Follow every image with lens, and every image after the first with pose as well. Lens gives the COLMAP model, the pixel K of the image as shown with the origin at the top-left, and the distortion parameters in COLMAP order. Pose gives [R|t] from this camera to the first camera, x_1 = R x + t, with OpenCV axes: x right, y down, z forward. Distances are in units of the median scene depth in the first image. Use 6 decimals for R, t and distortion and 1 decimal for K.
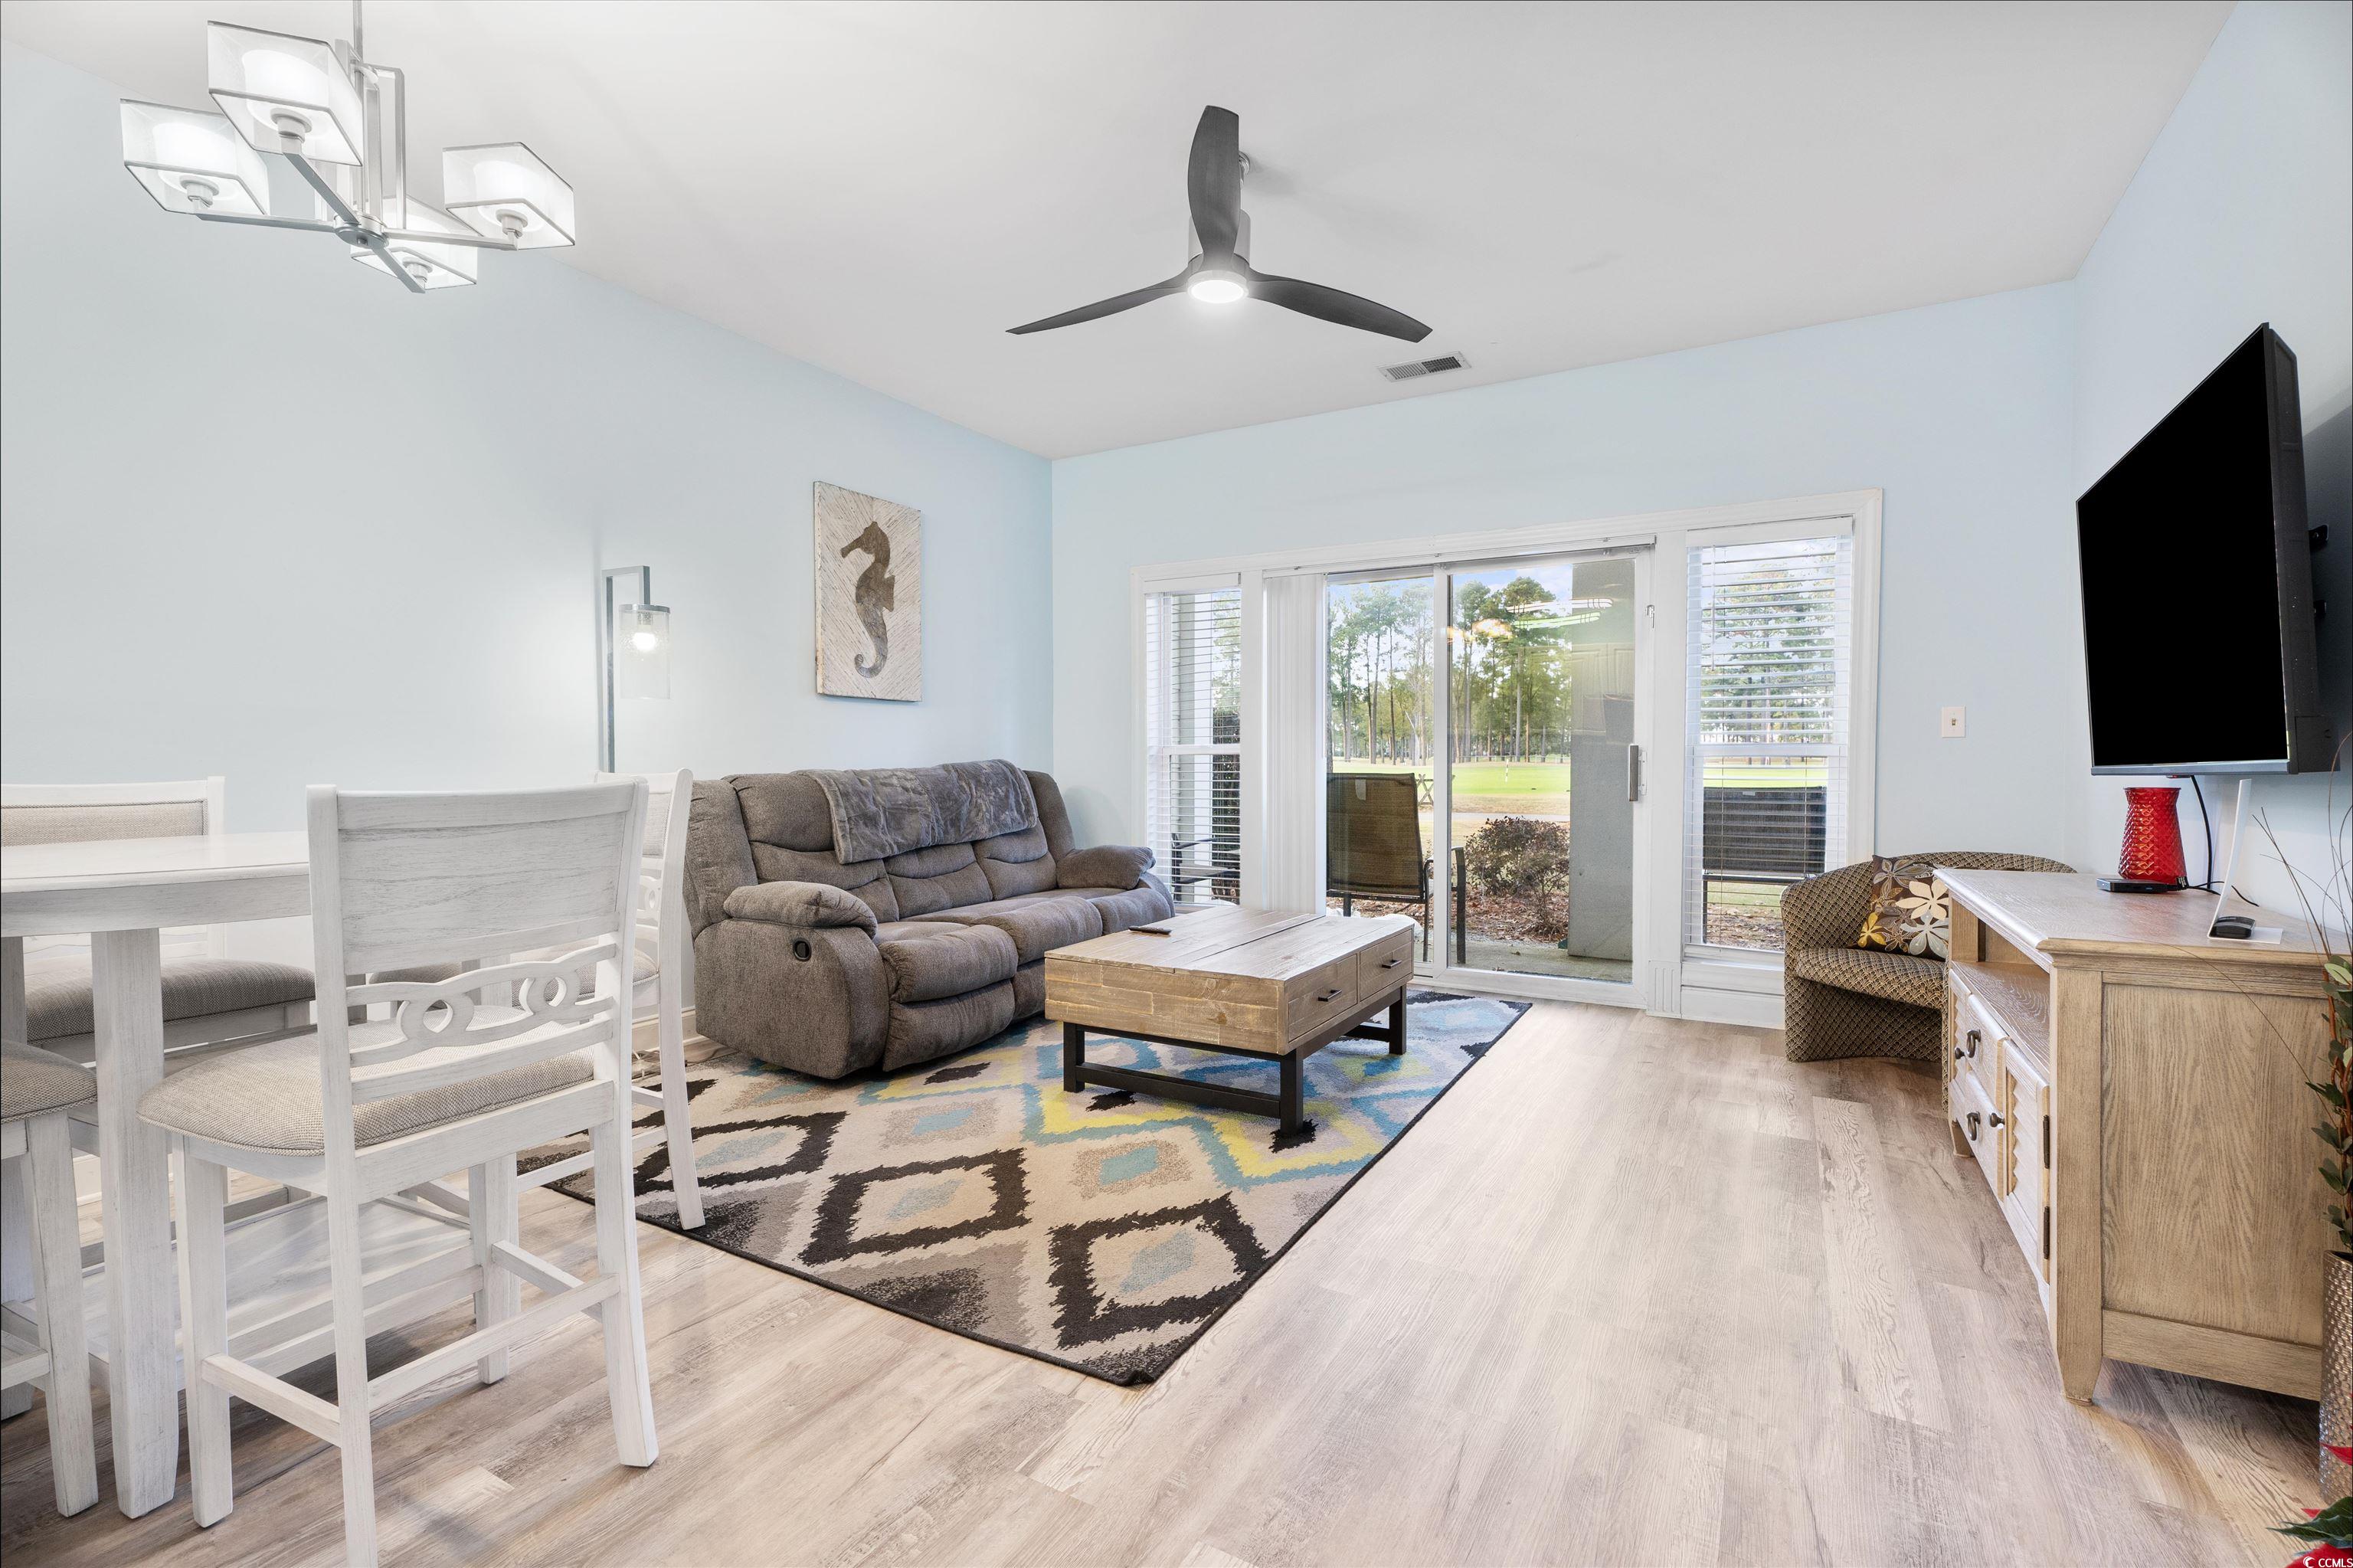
lens RADIAL K [[1050.4, 0, 1176.5], [0, 1050.4, 784.0], [0, 0, 1]] dist [-0.001234, 0.000473]
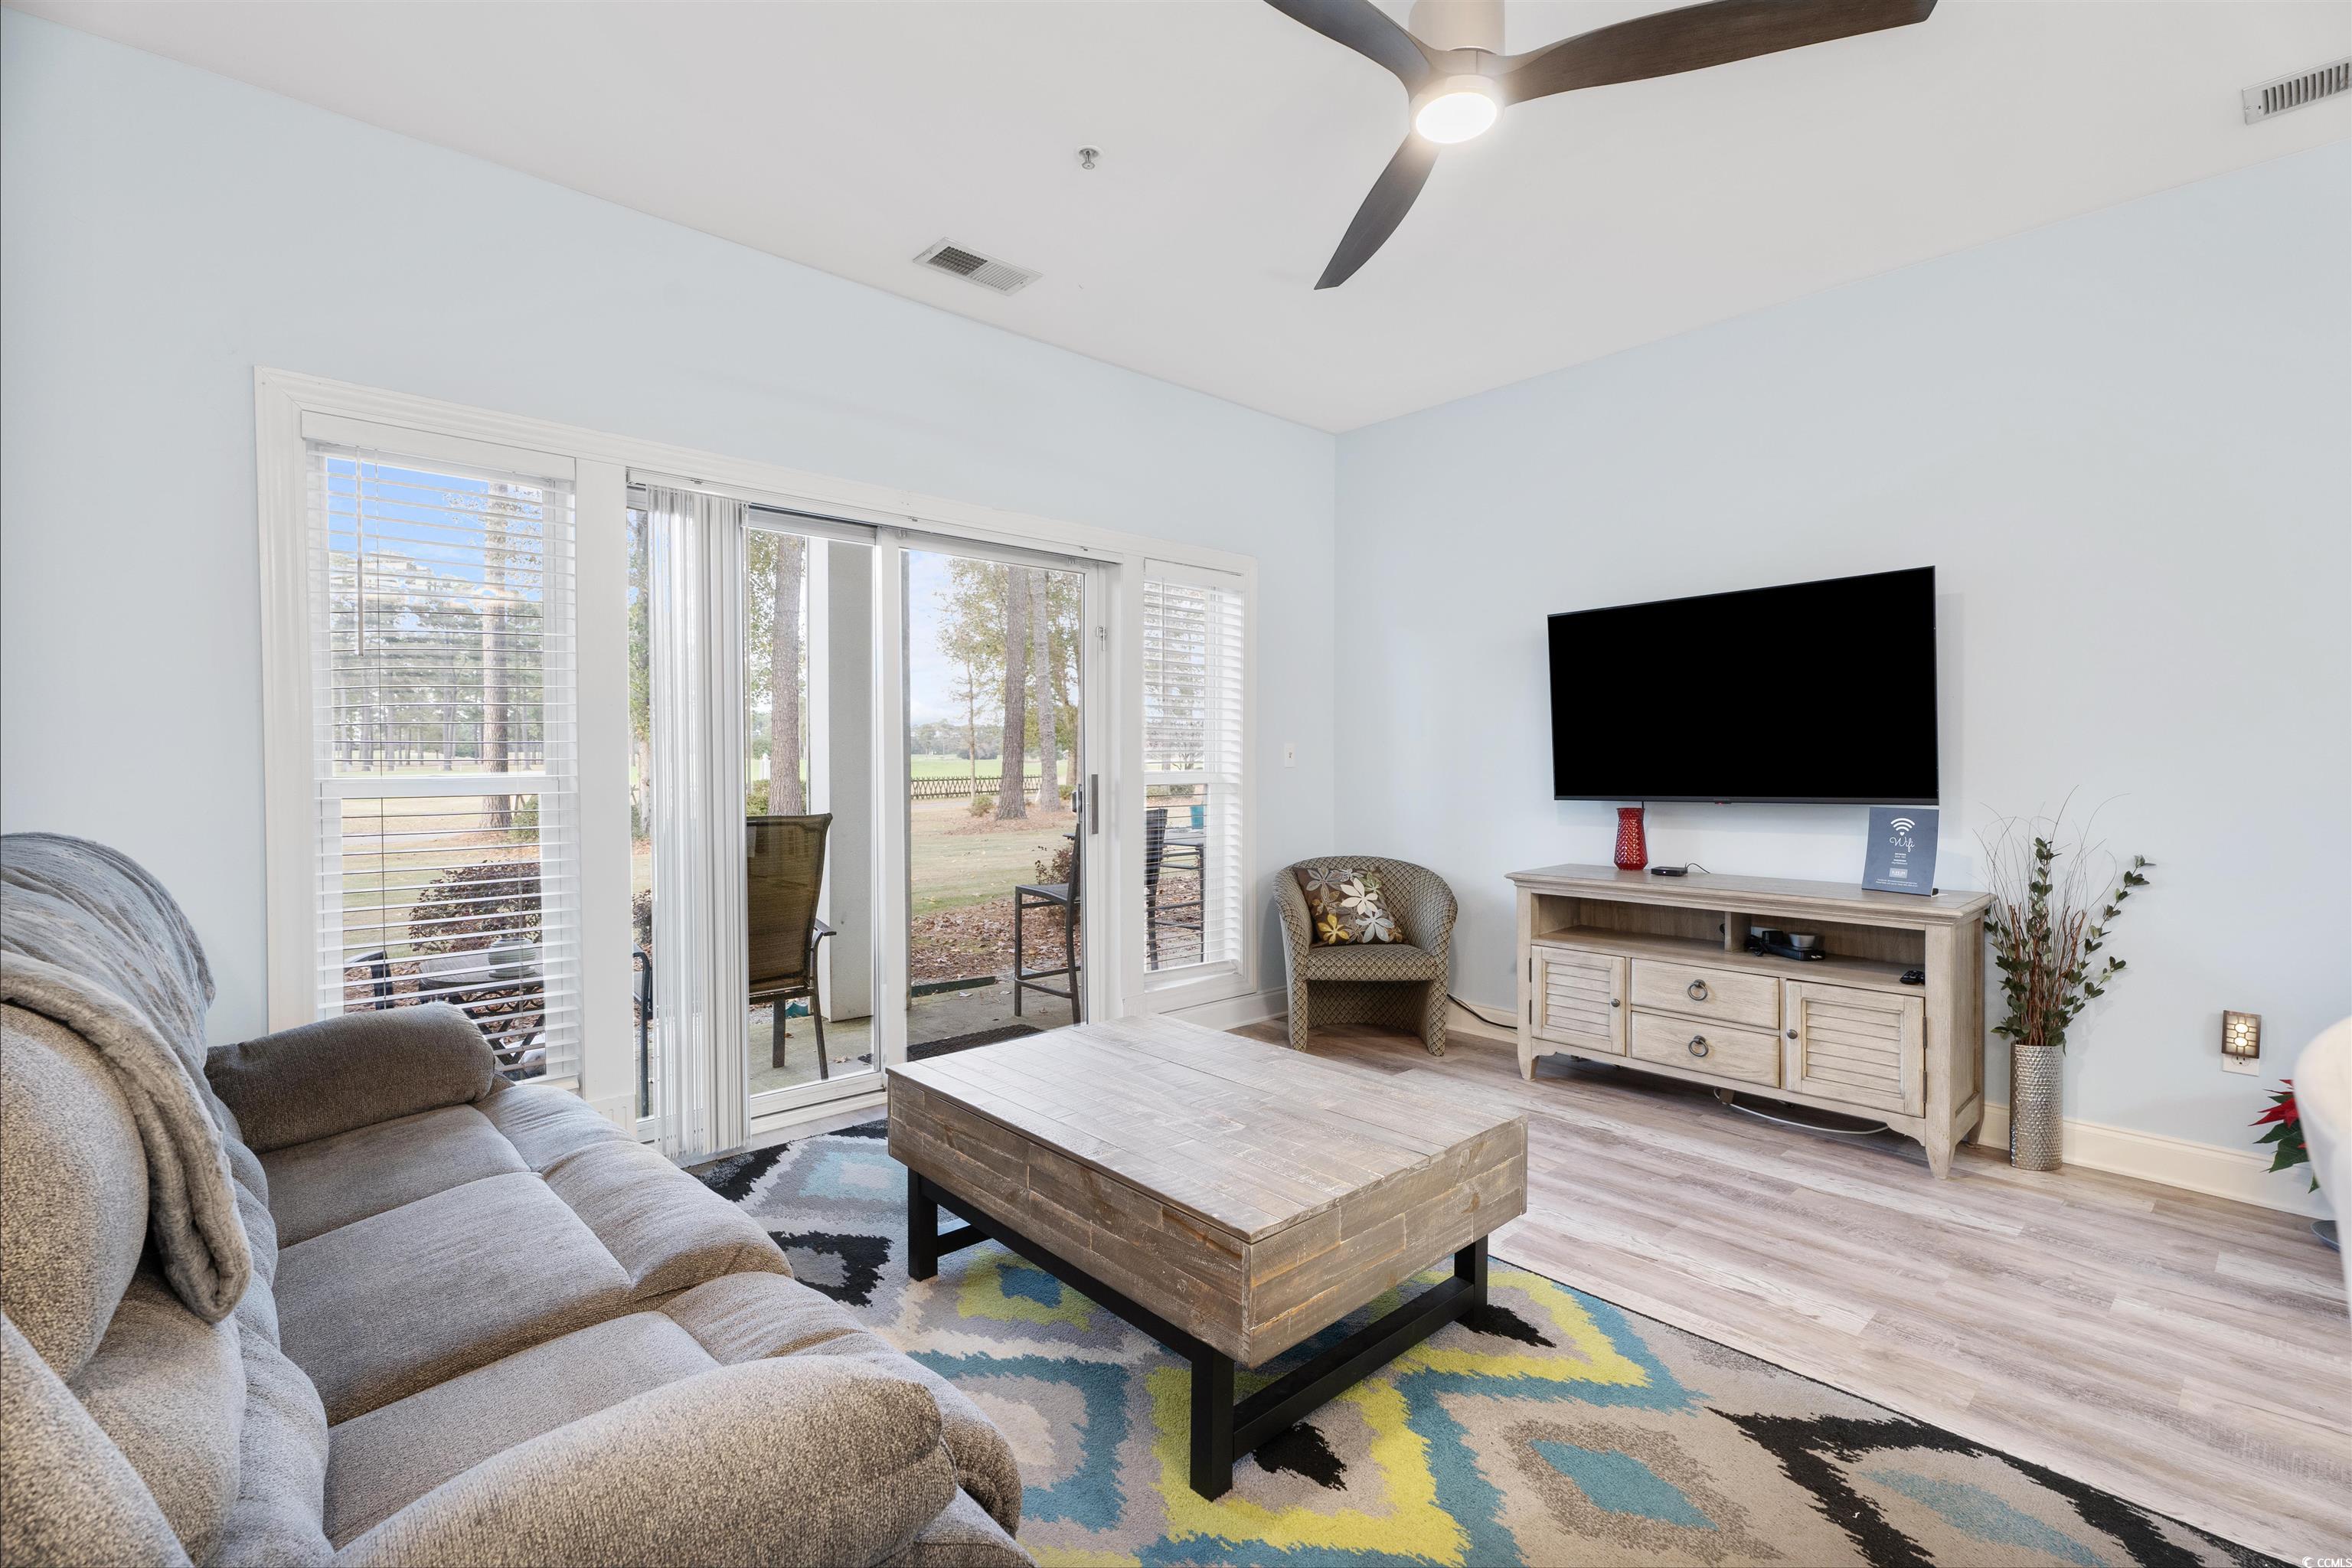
lens RADIAL K [[1049.9, 0, 1176.0], [0, 1049.9, 784.0], [0, 0, 1]] dist [-0.001234, 0.000473]
pose [[0.299007, -0.020870, 0.954023, -0.702061], [0.022915, 0.999630, 0.014686, -0.064139], [-0.953976, 0.017470, 0.299375, 1.052164]]
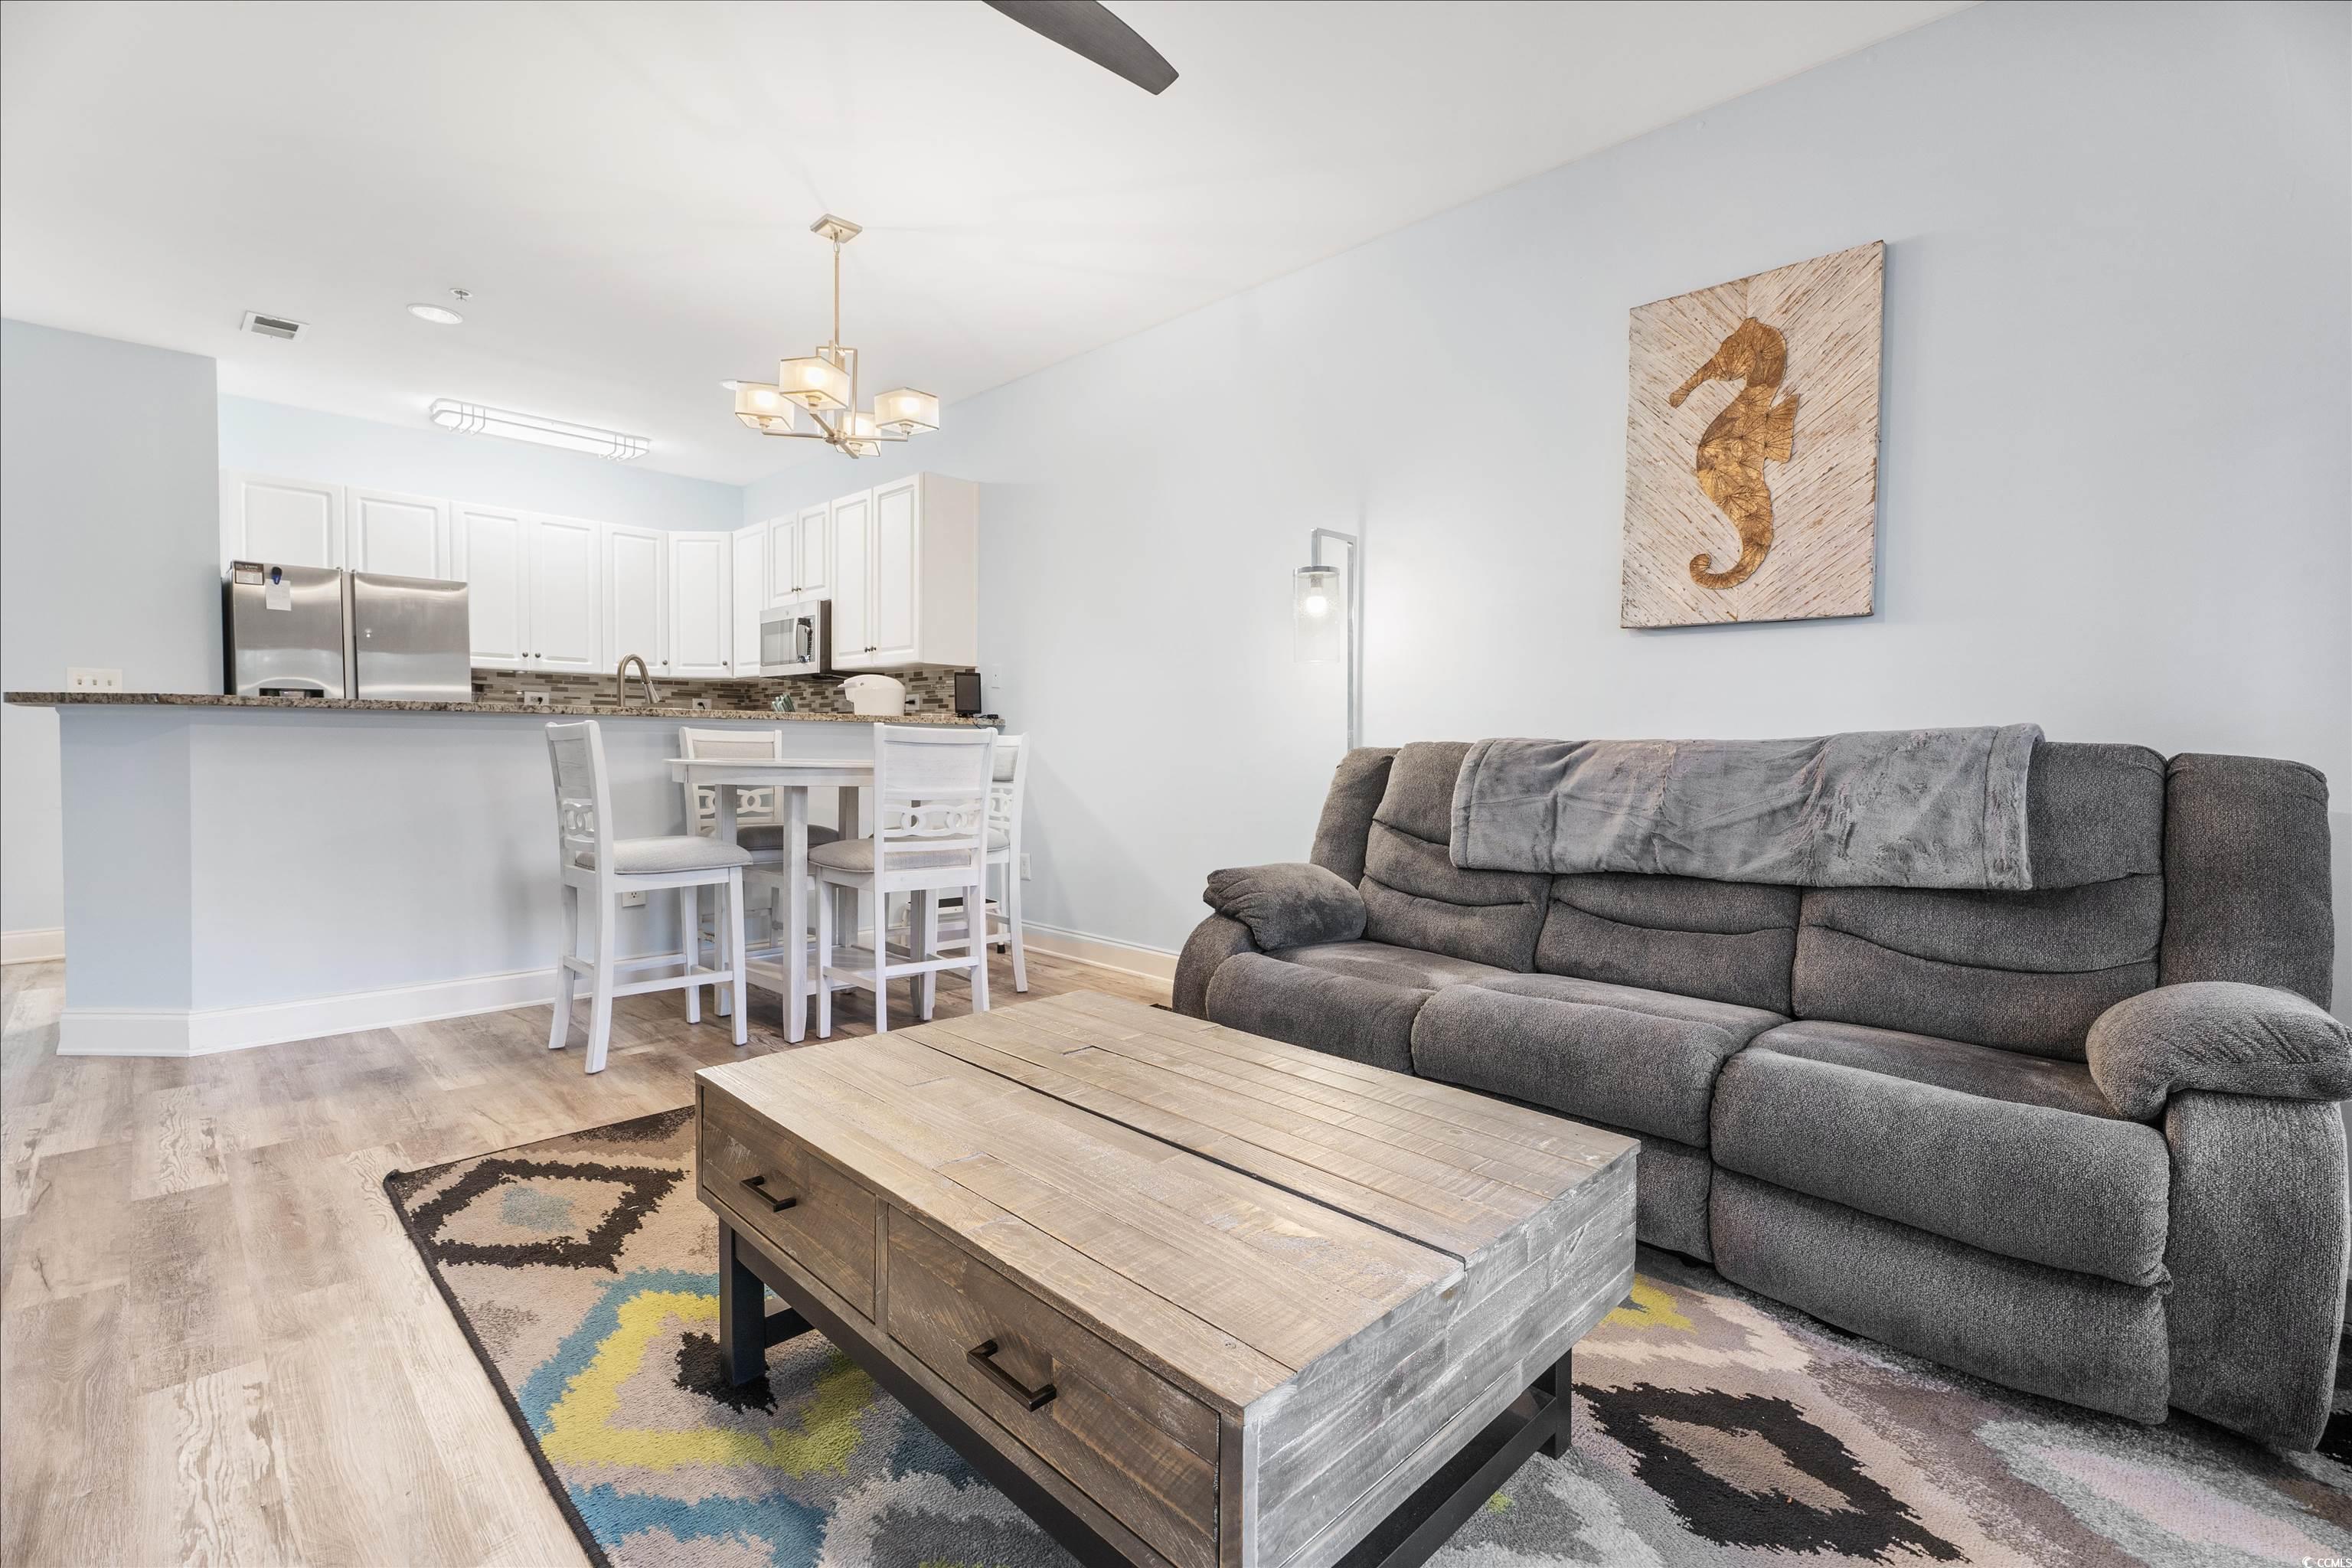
lens RADIAL K [[1027.6, 0, 1176.0], [0, 1027.6, 784.0], [0, 0, 1]] dist [-0.001686, -0.000290]
pose [[-0.252329, 0.033771, -0.967052, 0.605219], [-0.037725, 0.998288, 0.044705, -0.008176], [0.966906, 0.047762, -0.250623, 1.449723]]
